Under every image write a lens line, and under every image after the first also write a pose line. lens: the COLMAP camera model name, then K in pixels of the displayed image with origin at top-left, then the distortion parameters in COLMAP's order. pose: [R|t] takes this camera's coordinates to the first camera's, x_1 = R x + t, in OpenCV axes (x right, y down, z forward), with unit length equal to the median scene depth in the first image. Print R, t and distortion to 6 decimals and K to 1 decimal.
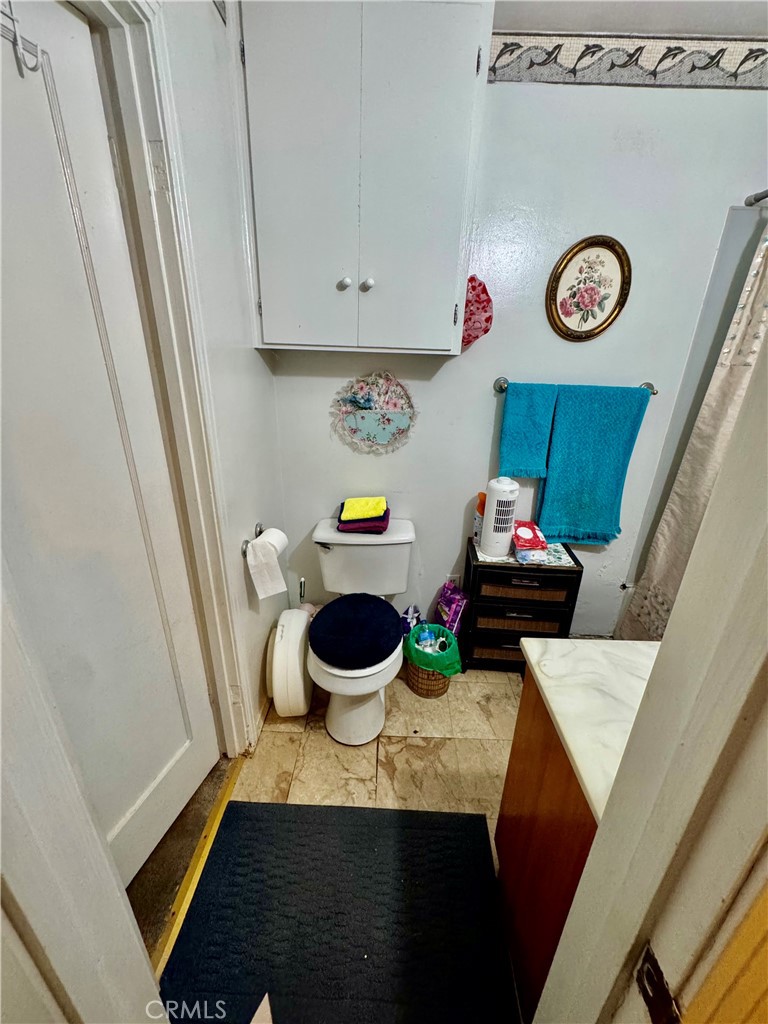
lens RADIAL K [[409.5, 0, 384.1], [0, 409.5, 512.9], [0, 0, 1]] dist [-0.001246, -0.000185]
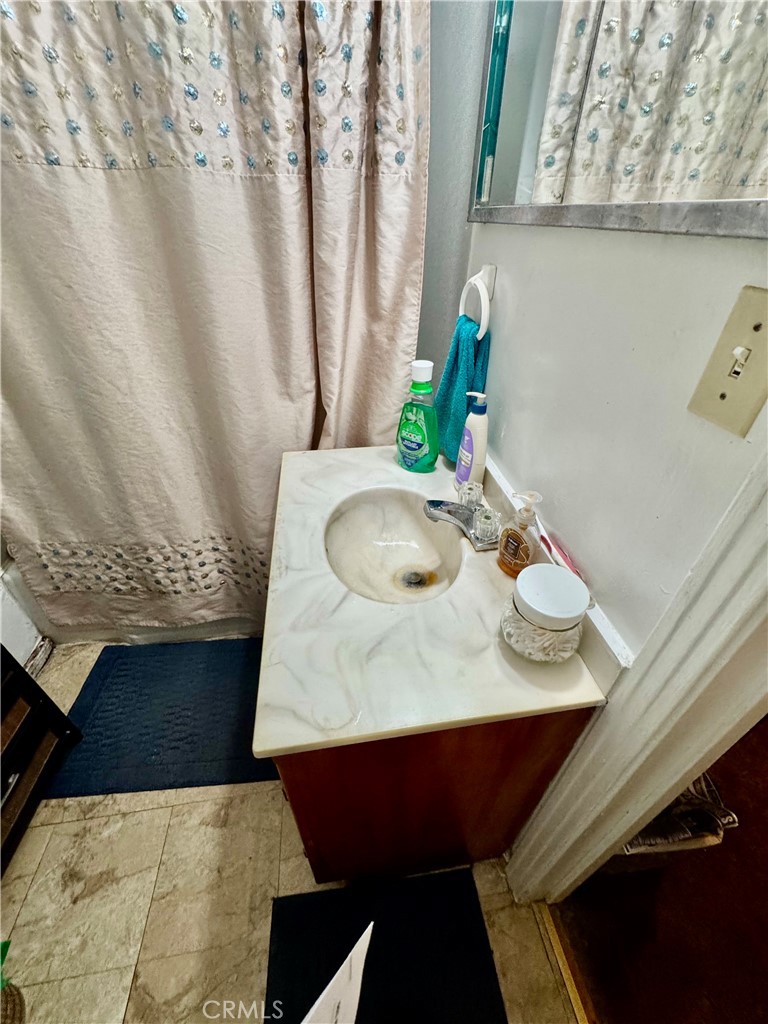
lens RADIAL K [[409.5, 0, 381.8], [0, 409.5, 512.0], [0, 0, 1]] dist [-0.001246, -0.000185]
pose [[-0.168976, -0.601392, 0.780881, 0.046710], [0.356206, 0.701462, 0.617308, -0.089720], [-0.919002, 0.382465, 0.095690, 0.373889]]
